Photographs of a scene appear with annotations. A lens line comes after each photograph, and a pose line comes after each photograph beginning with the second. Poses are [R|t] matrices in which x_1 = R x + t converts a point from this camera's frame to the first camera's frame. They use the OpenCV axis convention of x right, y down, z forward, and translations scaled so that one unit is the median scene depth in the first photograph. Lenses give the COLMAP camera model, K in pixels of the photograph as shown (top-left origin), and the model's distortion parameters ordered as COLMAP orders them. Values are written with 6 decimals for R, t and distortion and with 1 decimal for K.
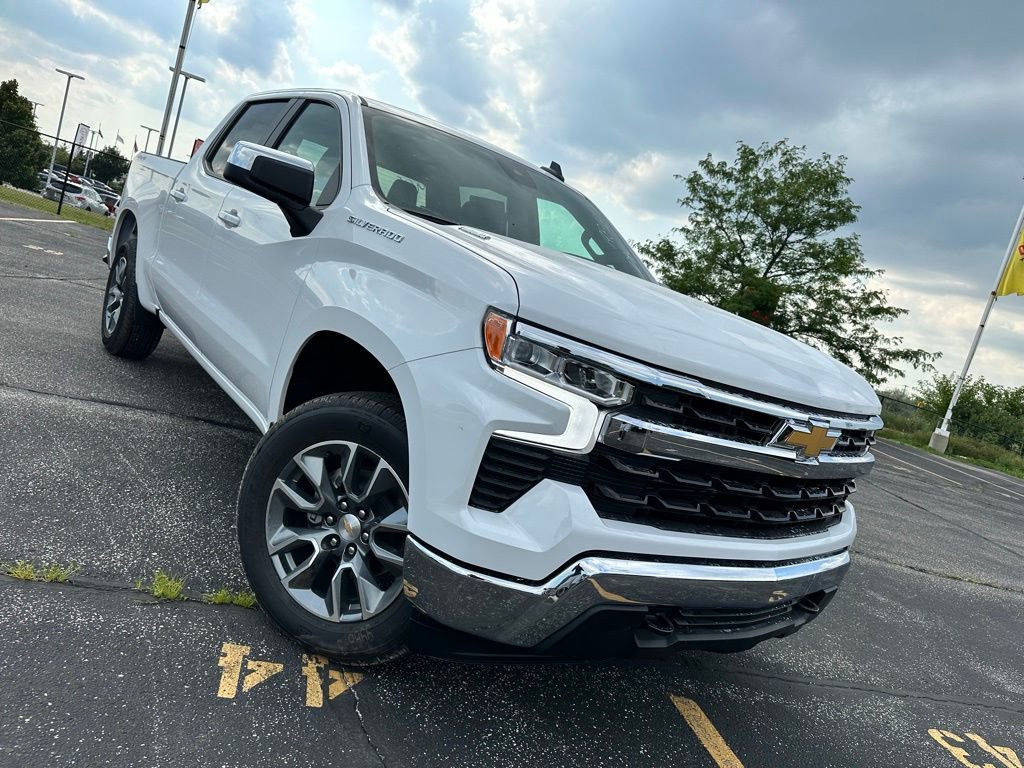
lens RADIAL K [[725.8, 0, 512.1], [0, 725.8, 385.7], [0, 0, 1]] dist [0.005270, 0.002713]
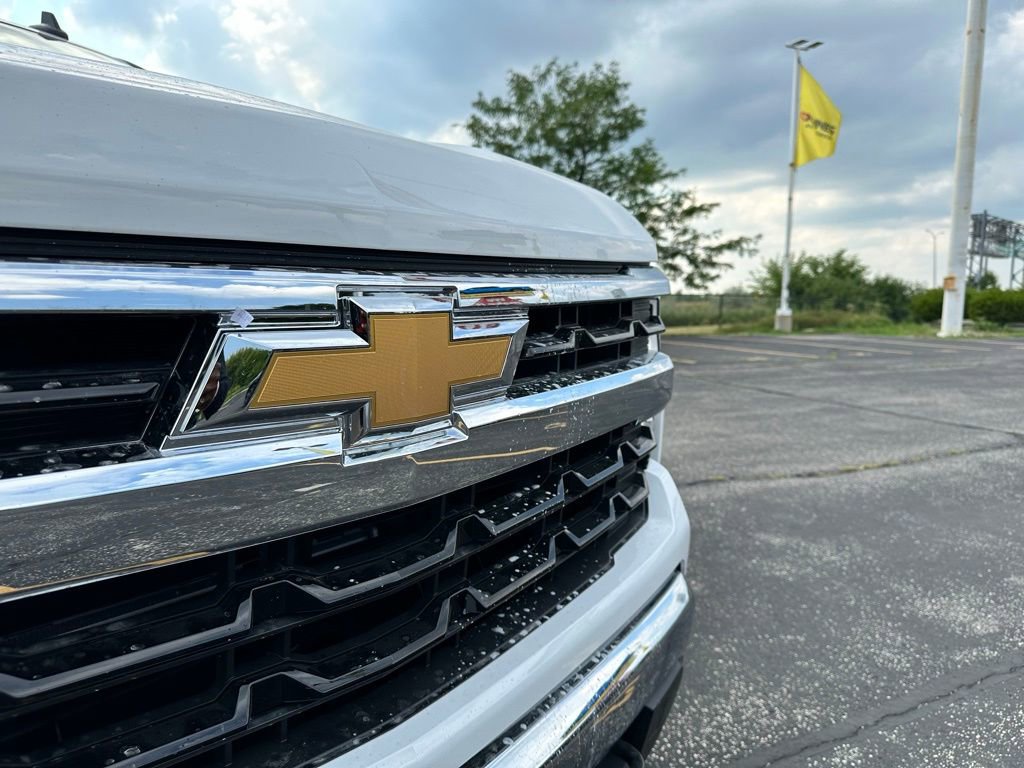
lens RADIAL K [[720.5, 0, 512.0], [0, 720.5, 384.0], [0, 0, 1]] dist [0.090728, -0.102335]
pose [[0.942324, -0.290301, 0.166587, 0.047669], [0.287343, 0.956901, 0.042132, 0.009625], [-0.171638, 0.008166, 0.985126, 0.084745]]
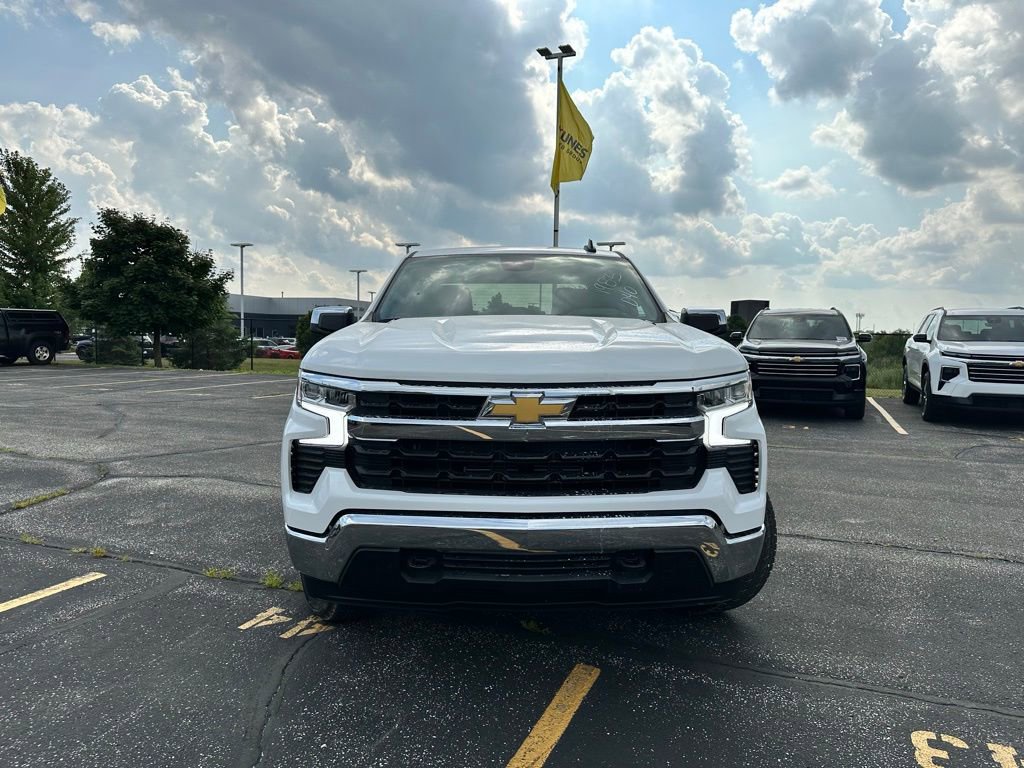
lens RADIAL K [[732.5, 0, 503.0], [0, 732.5, 389.4], [0, 0, 1]] dist [0.005875, -0.004940]
pose [[0.763437, -0.226947, -0.604697, 0.133710], [0.127026, 0.970707, -0.203942, 0.034010], [0.633268, 0.078884, 0.769902, 0.002386]]
